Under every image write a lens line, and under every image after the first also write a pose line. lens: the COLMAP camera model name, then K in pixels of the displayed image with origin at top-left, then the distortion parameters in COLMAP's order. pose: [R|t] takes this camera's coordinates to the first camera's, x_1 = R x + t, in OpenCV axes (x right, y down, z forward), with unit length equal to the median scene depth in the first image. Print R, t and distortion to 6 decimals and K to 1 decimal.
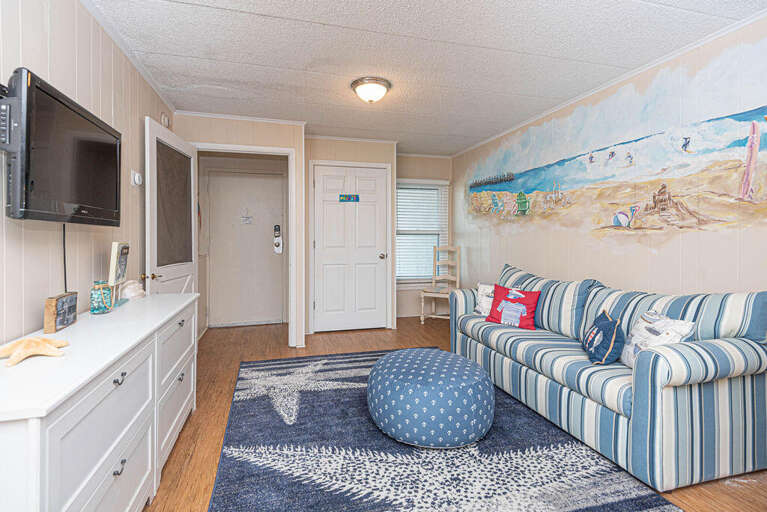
lens RADIAL K [[359.4, 0, 362.8], [0, 359.4, 243.0], [0, 0, 1]] dist [0.013258, -0.001965]
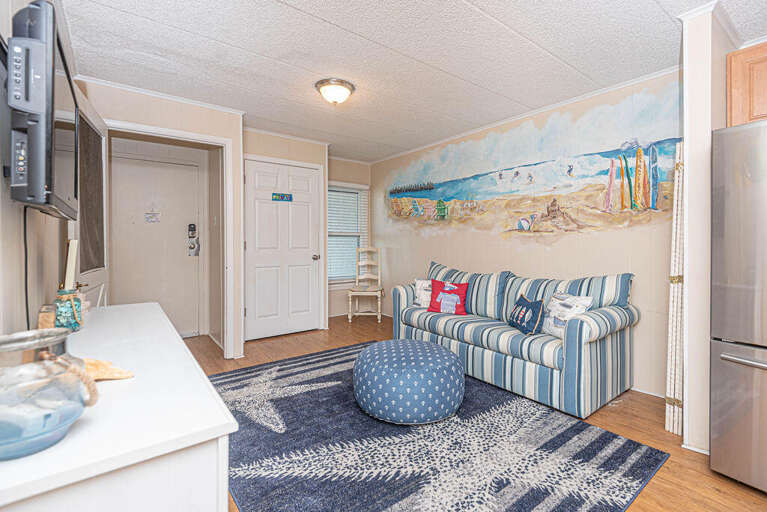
lens RADIAL K [[358.1, 0, 387.3], [0, 358.1, 247.2], [0, 0, 1]] dist [0.025217, -0.000598]
pose [[0.917951, -0.006853, 0.396636, -0.233566], [0.006055, 0.999976, 0.003265, 0.009126], [-0.396649, -0.000595, 0.917970, 0.011605]]
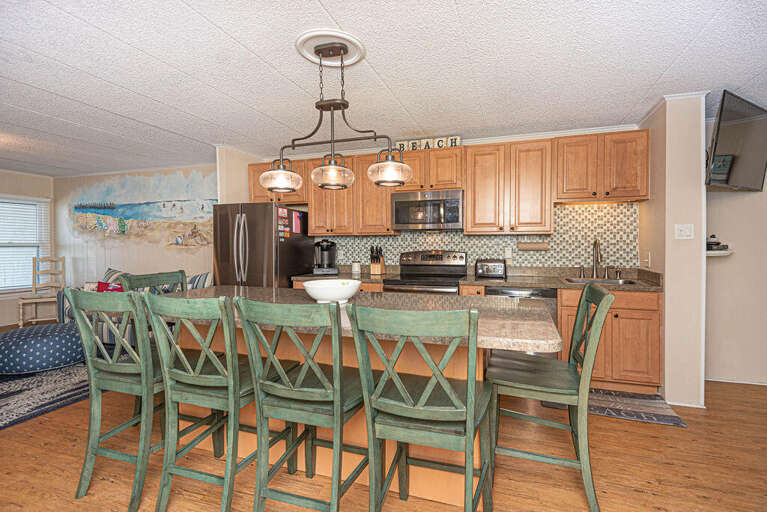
lens RADIAL K [[358.1, 0, 387.3], [0, 358.1, 247.2], [0, 0, 1]] dist [0.025217, -0.000598]
pose [[0.540534, -0.008018, 0.841284, -0.276329], [0.012537, 0.999920, 0.001475, -0.017360], [-0.841229, 0.009750, 0.540591, -0.902616]]
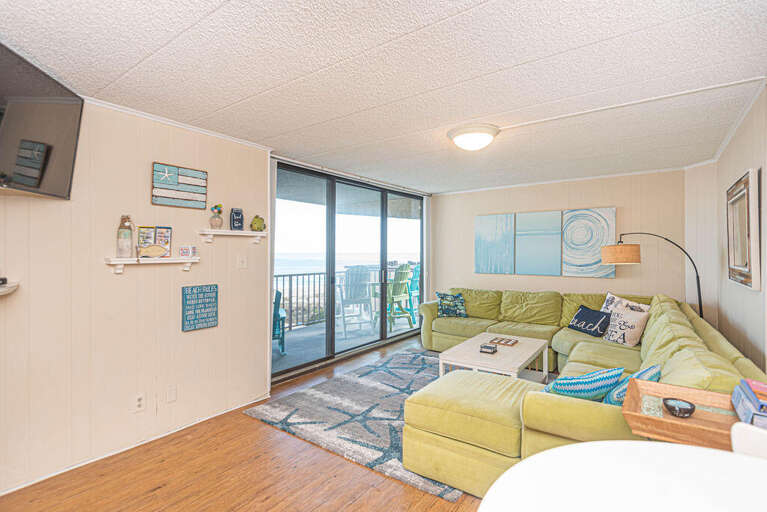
lens RADIAL K [[372.8, 0, 399.8], [0, 372.8, 252.6], [0, 0, 1]] dist [0.038978, -0.025124]
pose [[-0.662681, -0.006775, 0.748872, 0.137195], [0.003131, 0.999925, 0.011817, -0.059010], [-0.748896, 0.010175, -0.662610, -1.219540]]
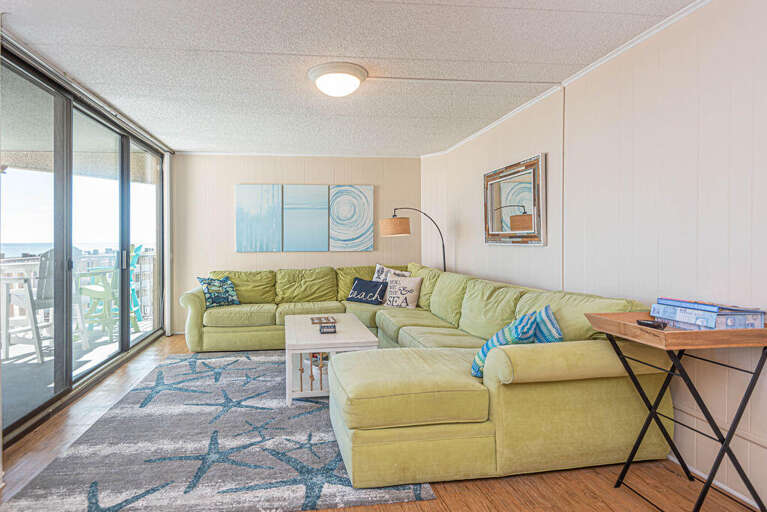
lens RADIAL K [[401.5, 0, 323.3], [0, 401.5, 240.6], [0, 0, 1]] dist [0.003496, -0.000452]
pose [[-0.991986, 0.004408, 0.126274, 0.647083], [0.005286, 0.999964, 0.006621, 0.000978], [-0.126240, 0.007236, -0.991973, -1.117349]]
